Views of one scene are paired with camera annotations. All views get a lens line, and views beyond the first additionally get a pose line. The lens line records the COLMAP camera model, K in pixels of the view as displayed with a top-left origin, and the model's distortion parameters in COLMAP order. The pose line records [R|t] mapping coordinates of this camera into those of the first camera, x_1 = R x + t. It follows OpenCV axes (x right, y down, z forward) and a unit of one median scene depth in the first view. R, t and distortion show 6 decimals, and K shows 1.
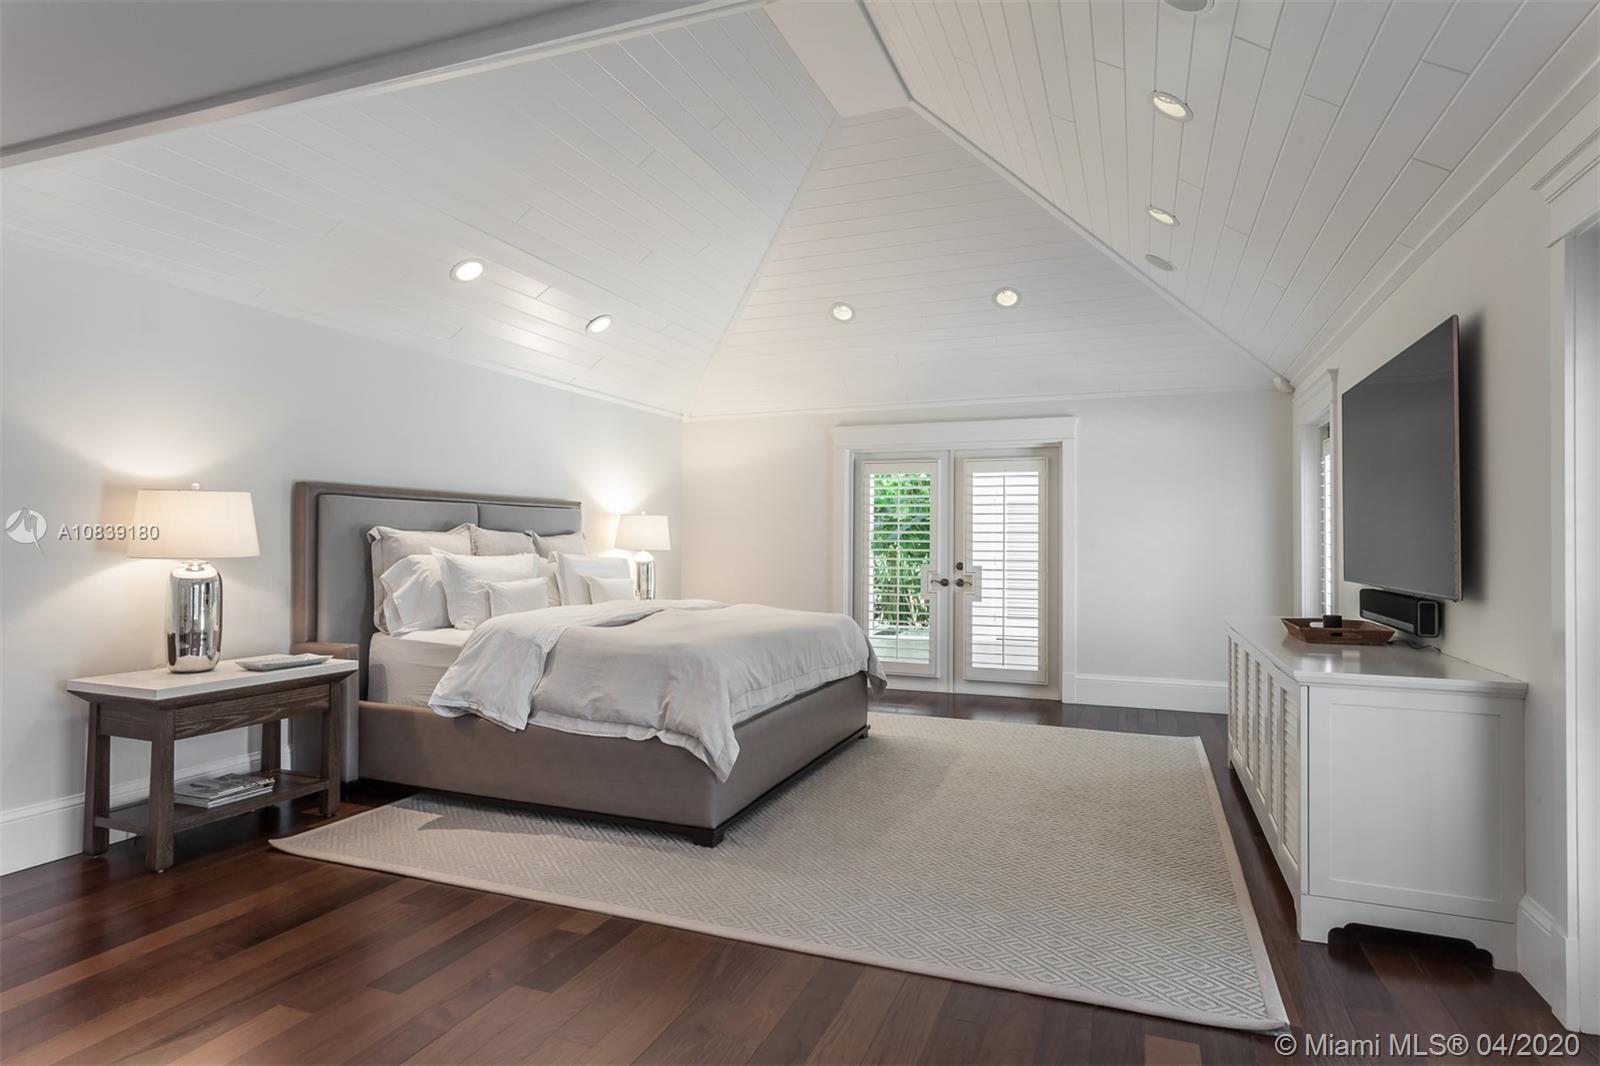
lens RADIAL K [[880.5, 0, 796.2], [0, 880.5, 535.5], [0, 0, 1]] dist [0.001126, -0.000340]
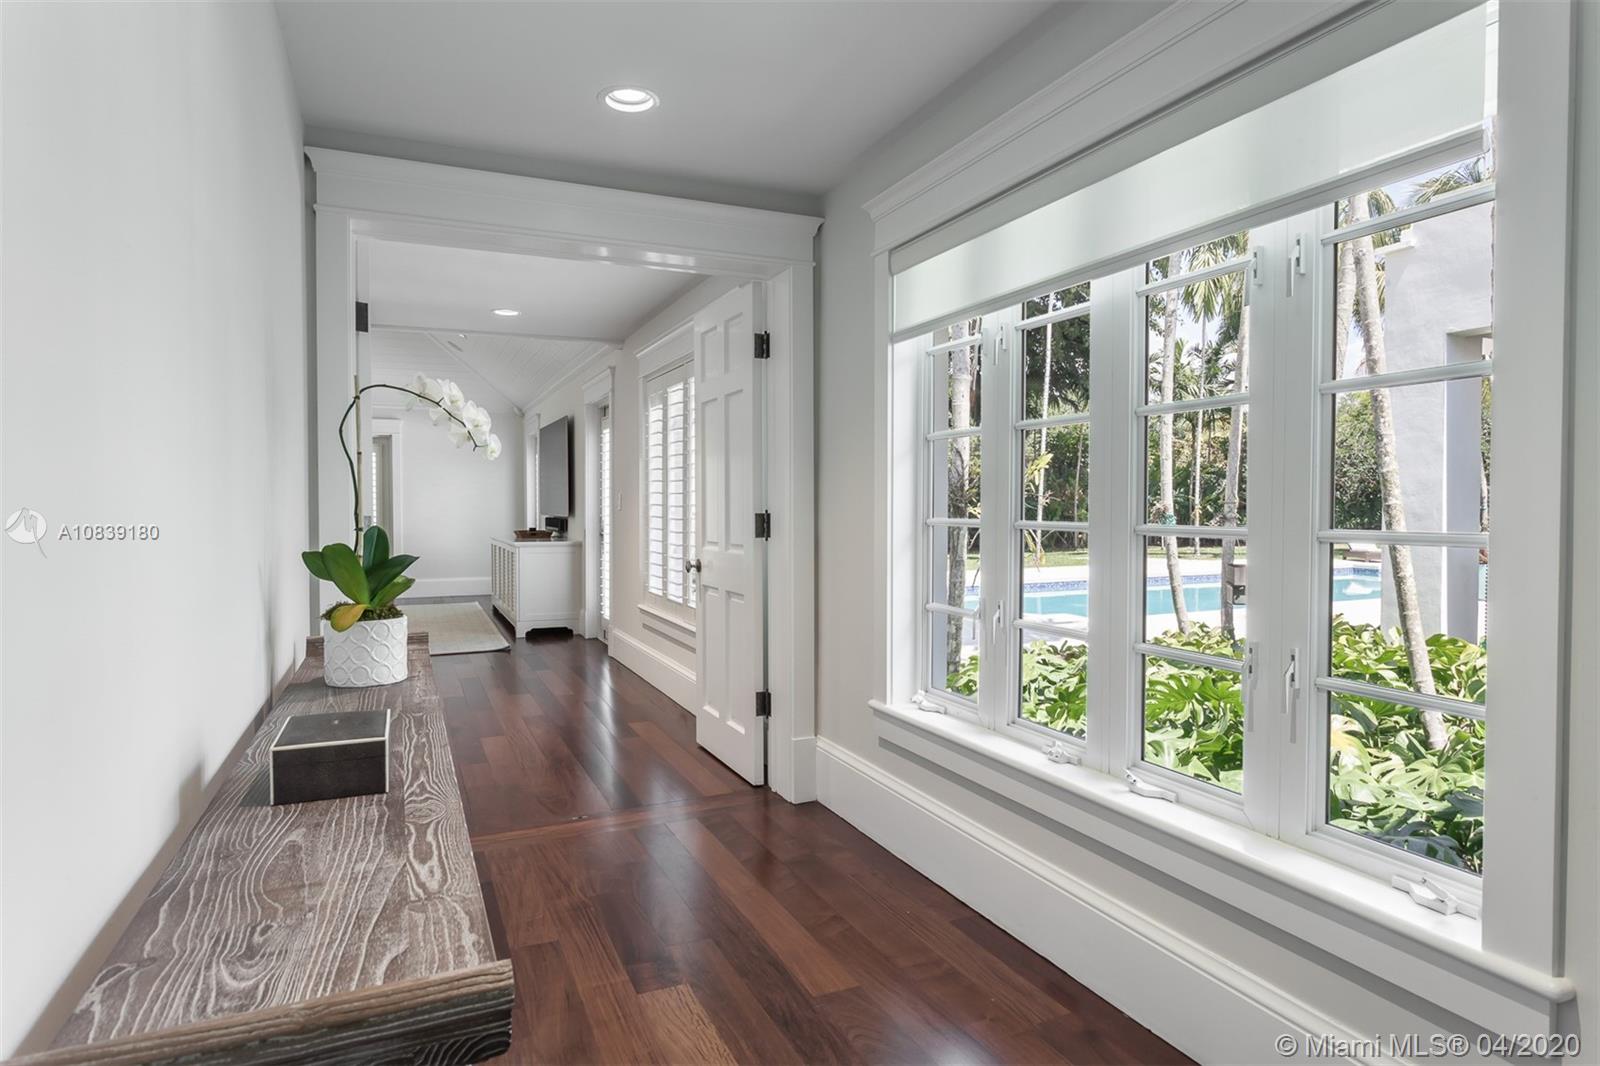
lens RADIAL K [[927.1, 0, 798.7], [0, 927.1, 530.4], [0, 0, 1]] dist [-0.001729, -0.000086]
pose [[0.713604, -0.021046, 0.700233, -0.584923], [-0.003802, 0.999418, 0.033913, 0.010897], [-0.700539, -0.026863, 0.713109, -1.193288]]
